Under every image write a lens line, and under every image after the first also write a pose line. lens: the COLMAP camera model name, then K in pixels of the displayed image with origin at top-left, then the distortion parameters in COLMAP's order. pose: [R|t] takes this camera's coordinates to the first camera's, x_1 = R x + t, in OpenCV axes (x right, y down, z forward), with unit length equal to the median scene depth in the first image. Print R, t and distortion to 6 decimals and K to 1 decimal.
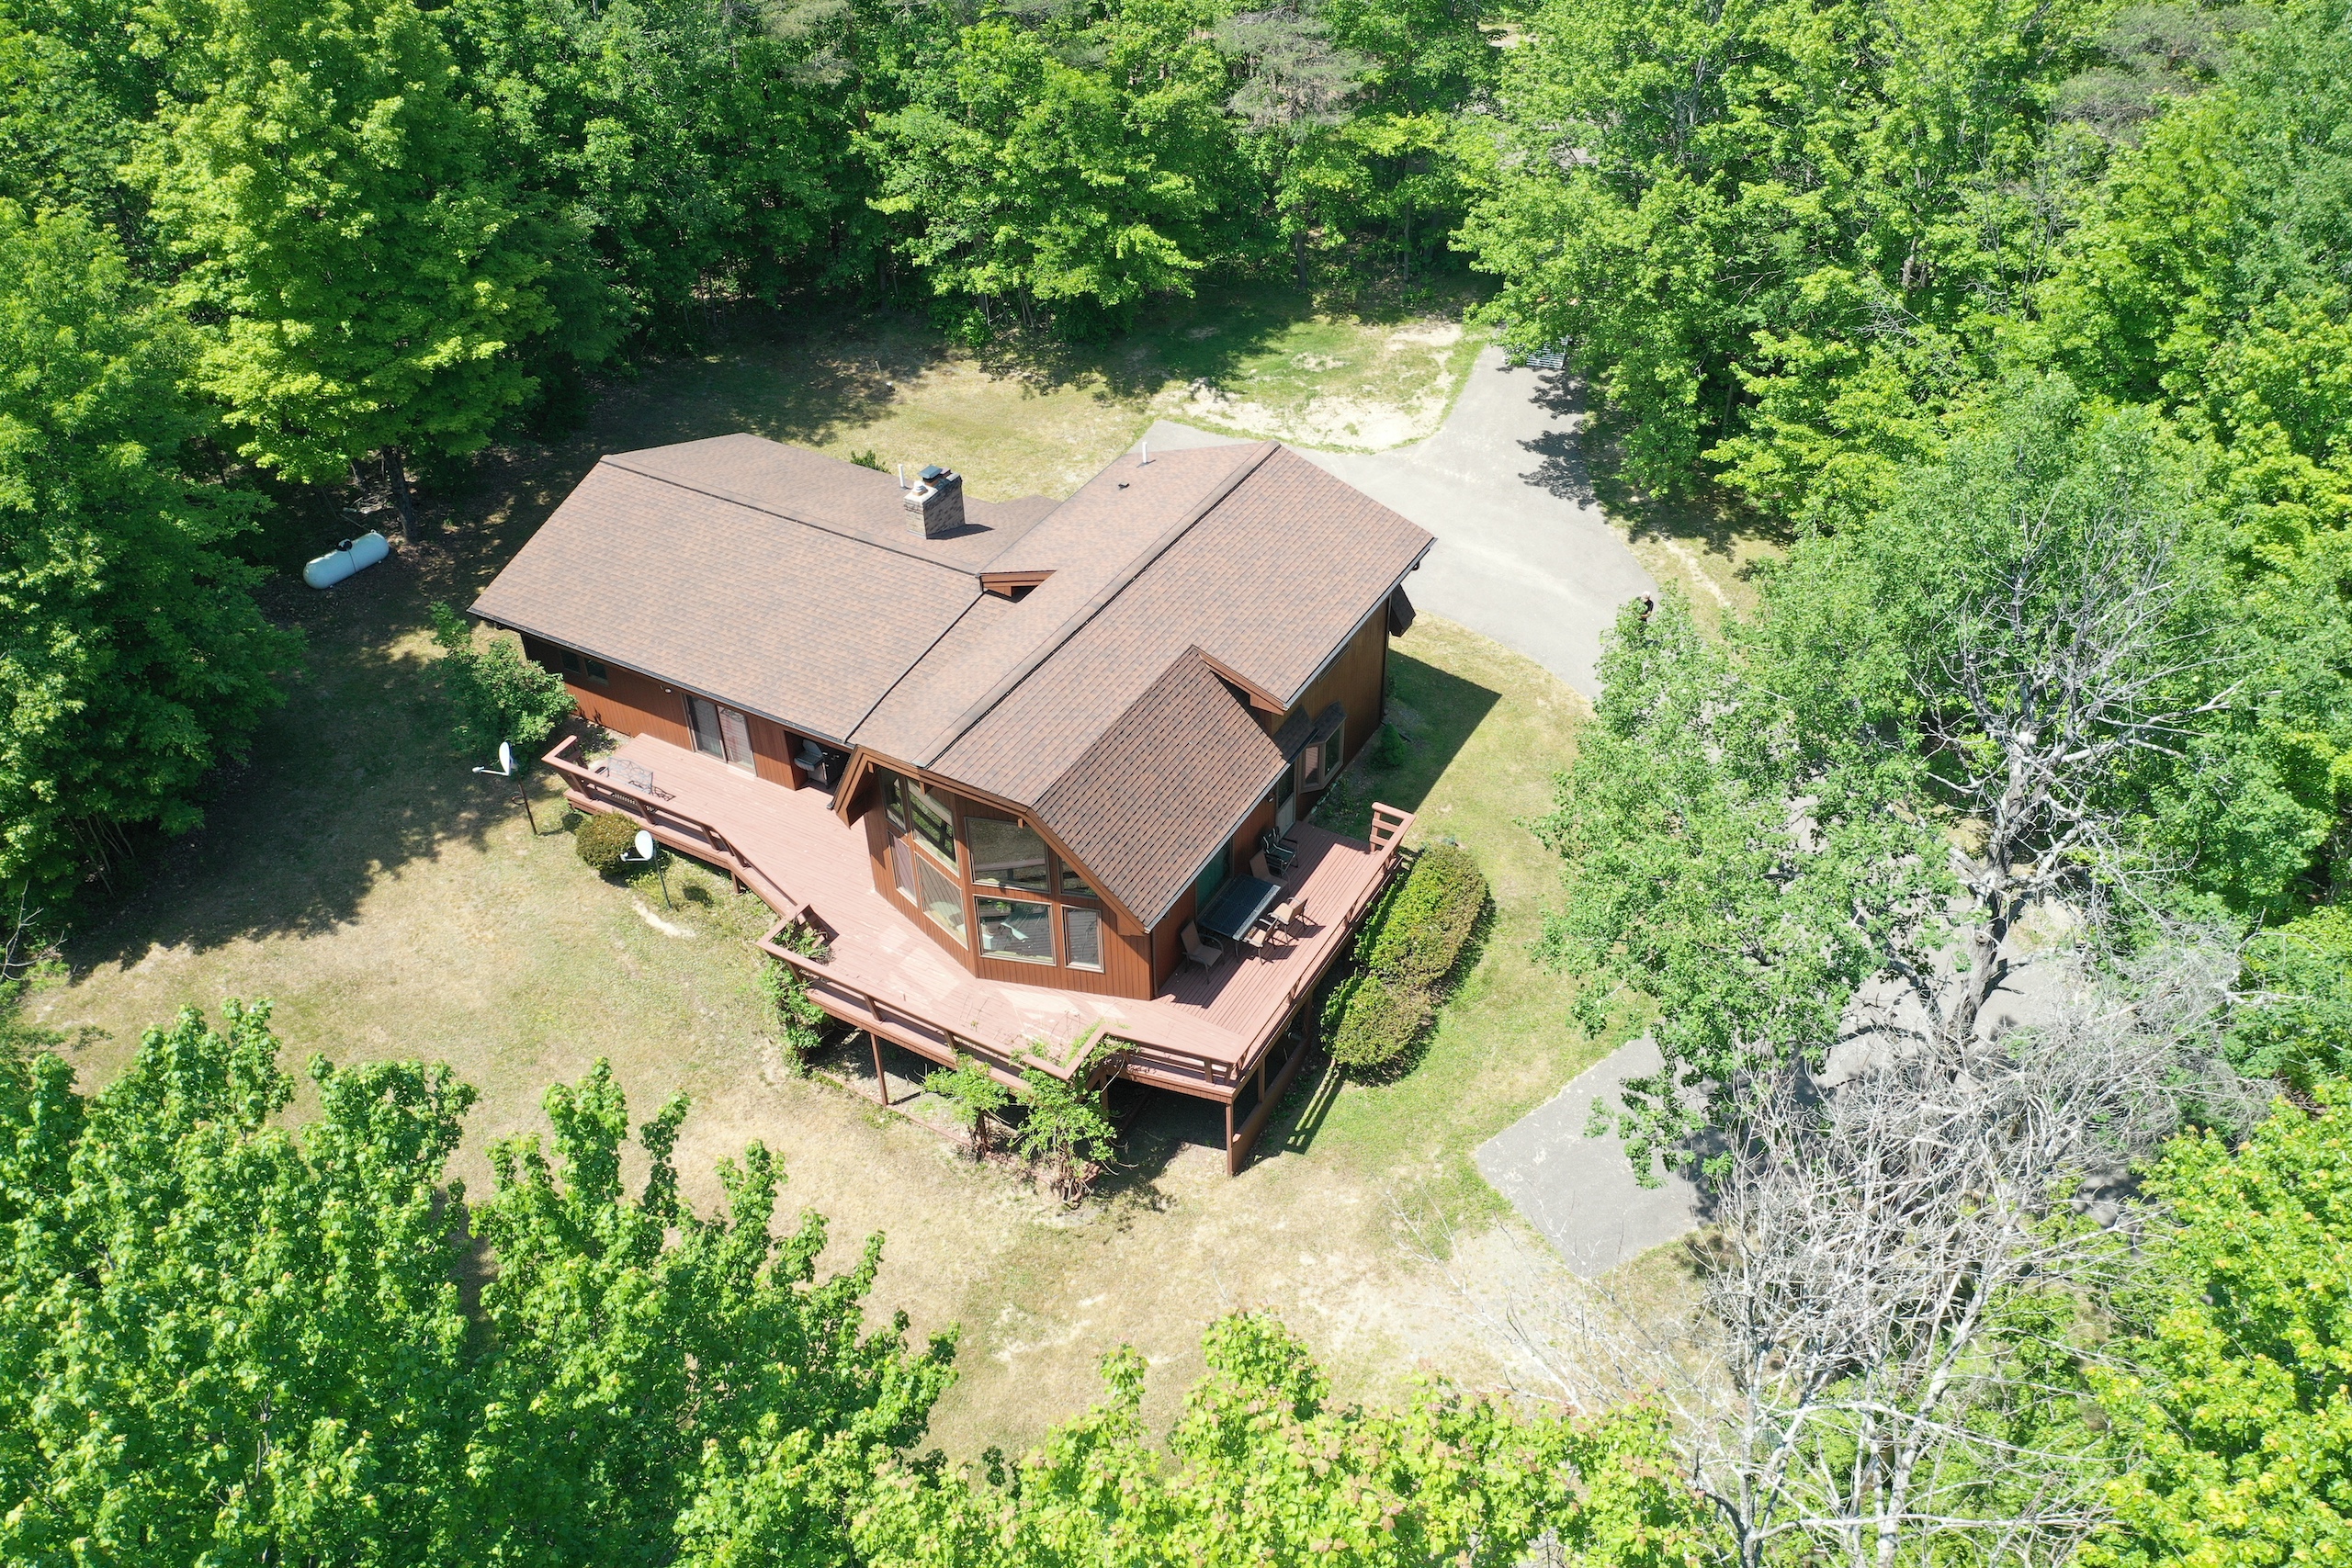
lens RADIAL K [[1774.7, 0, 1176.0], [0, 1774.7, 784.0], [0, 0, 1]] dist [0.006111, 0.001478]
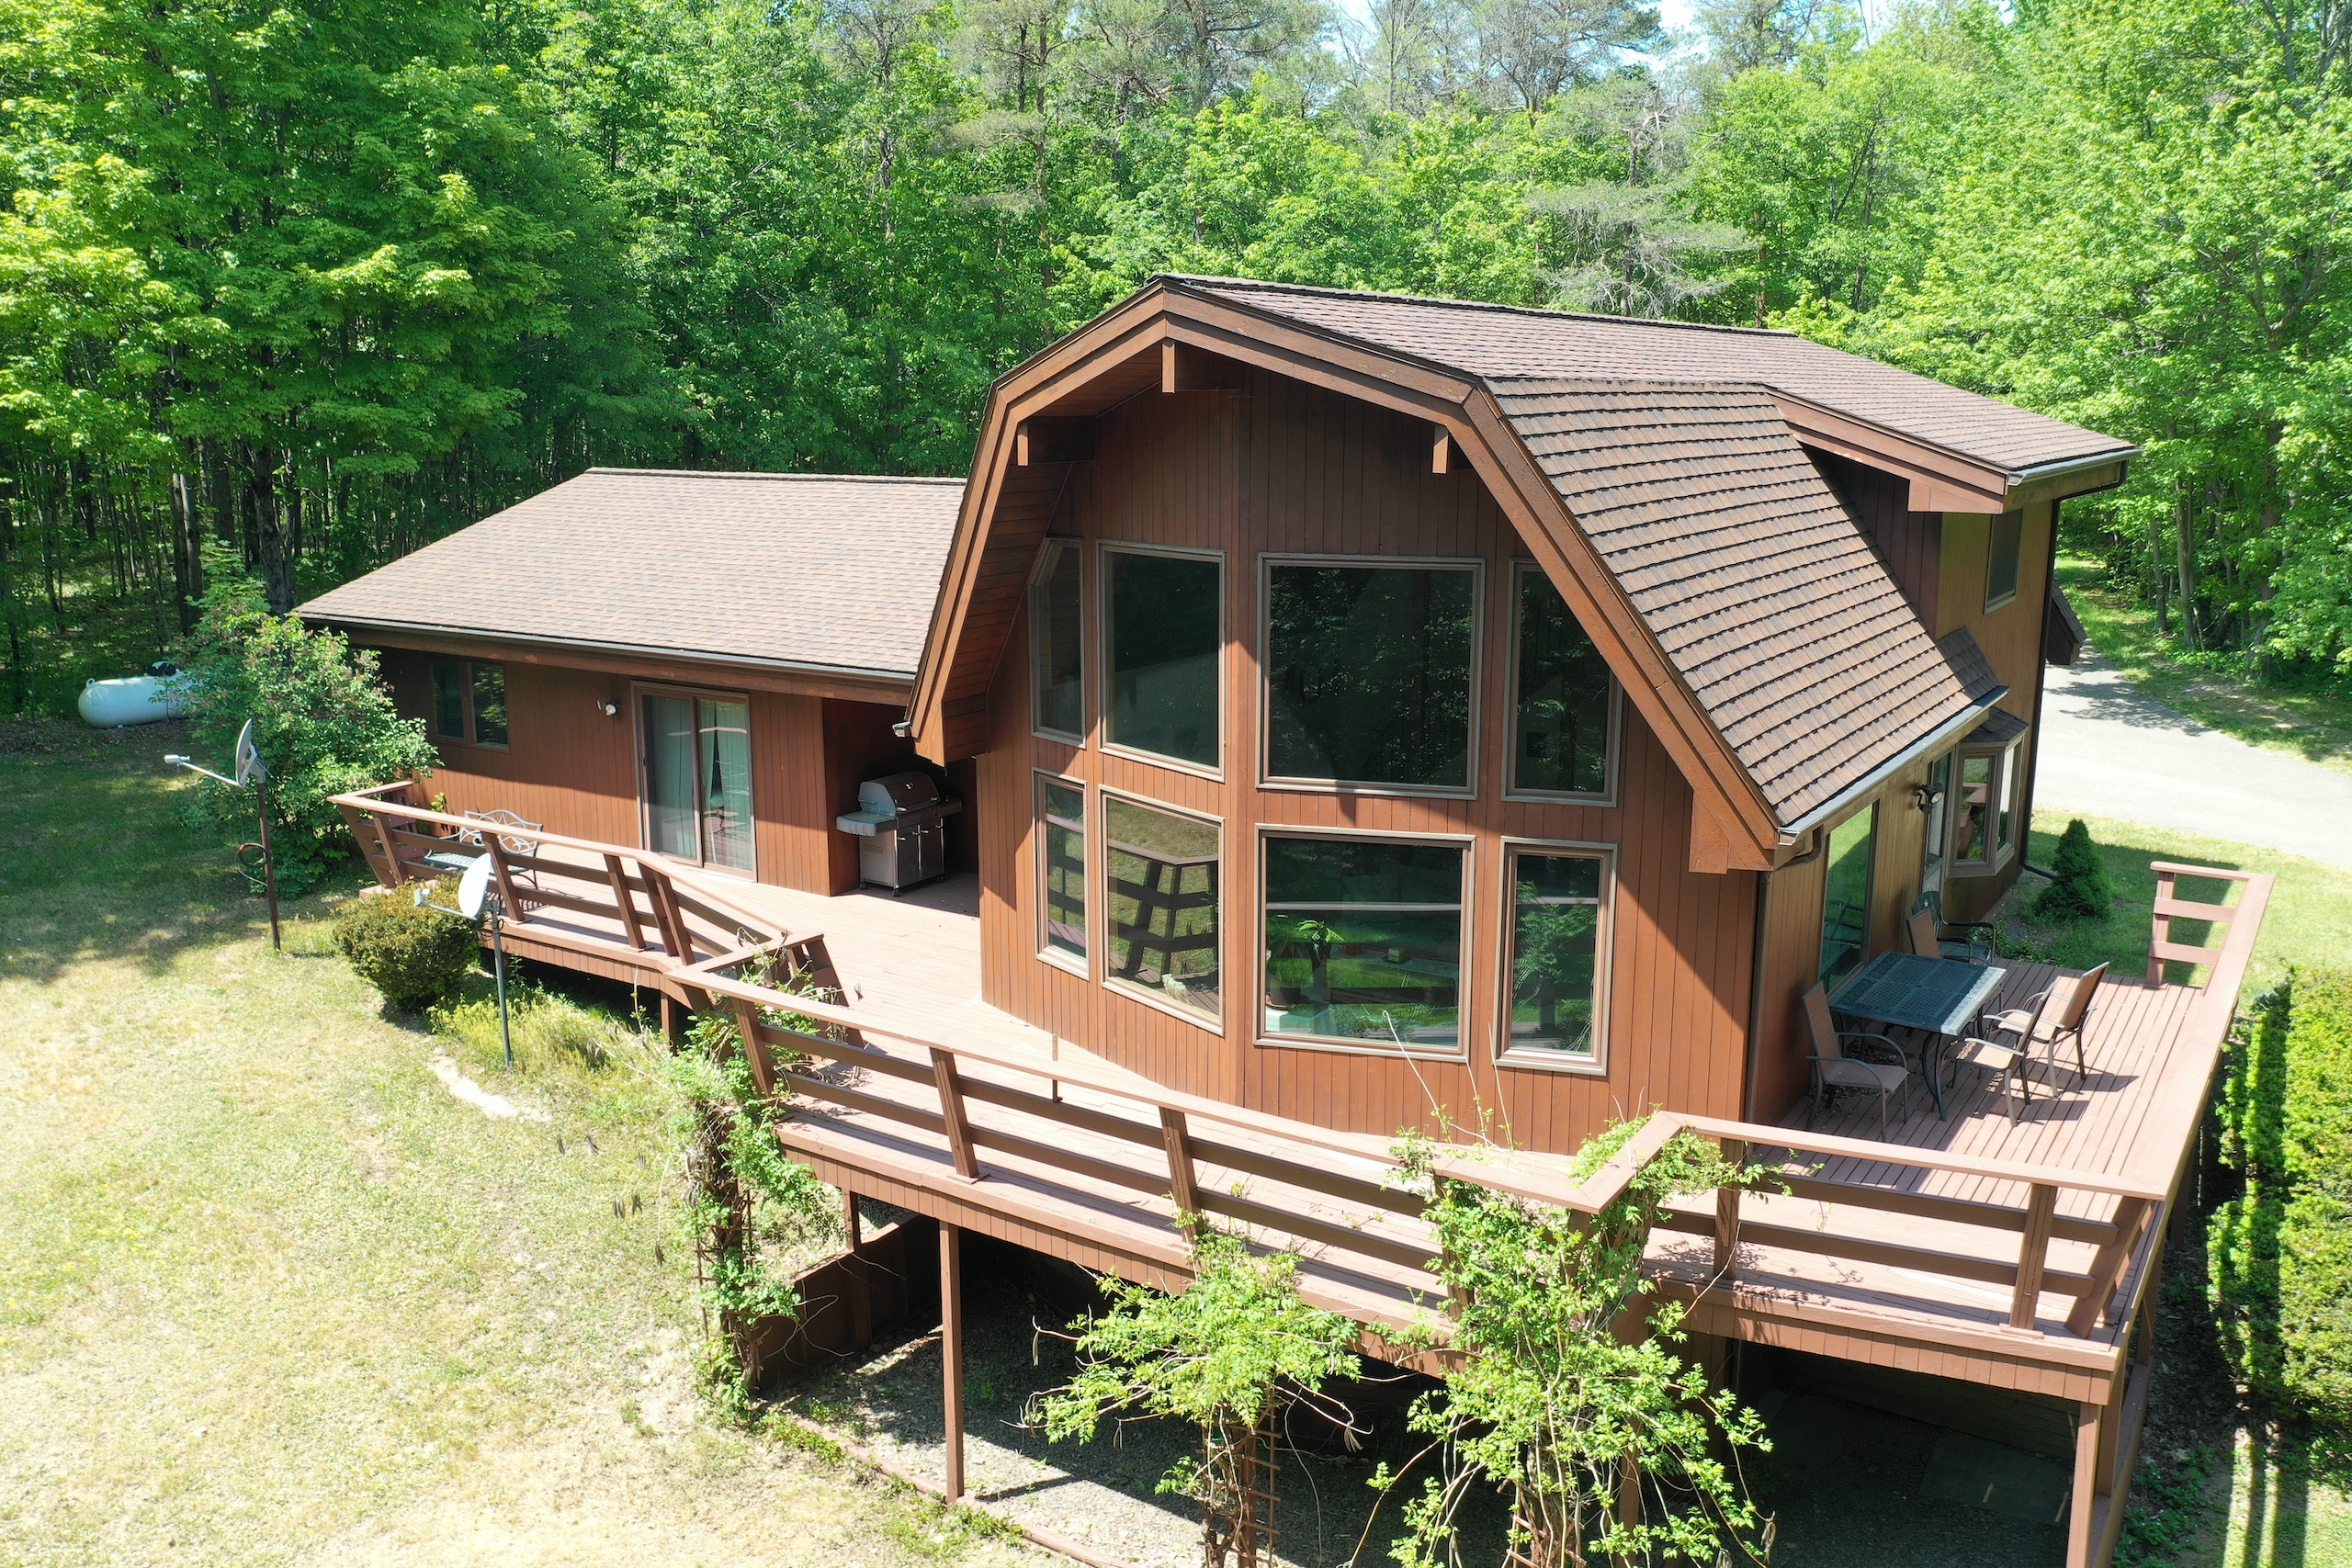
lens RADIAL K [[1843.6, 0, 1176.0], [0, 1843.6, 784.0], [0, 0, 1]] dist [-0.005633, 0.002501]
pose [[0.997275, 0.020387, -0.070903, -0.089058], [-0.050052, 0.893018, -0.447228, 0.196403], [0.054200, 0.449558, 0.891605, 0.560249]]
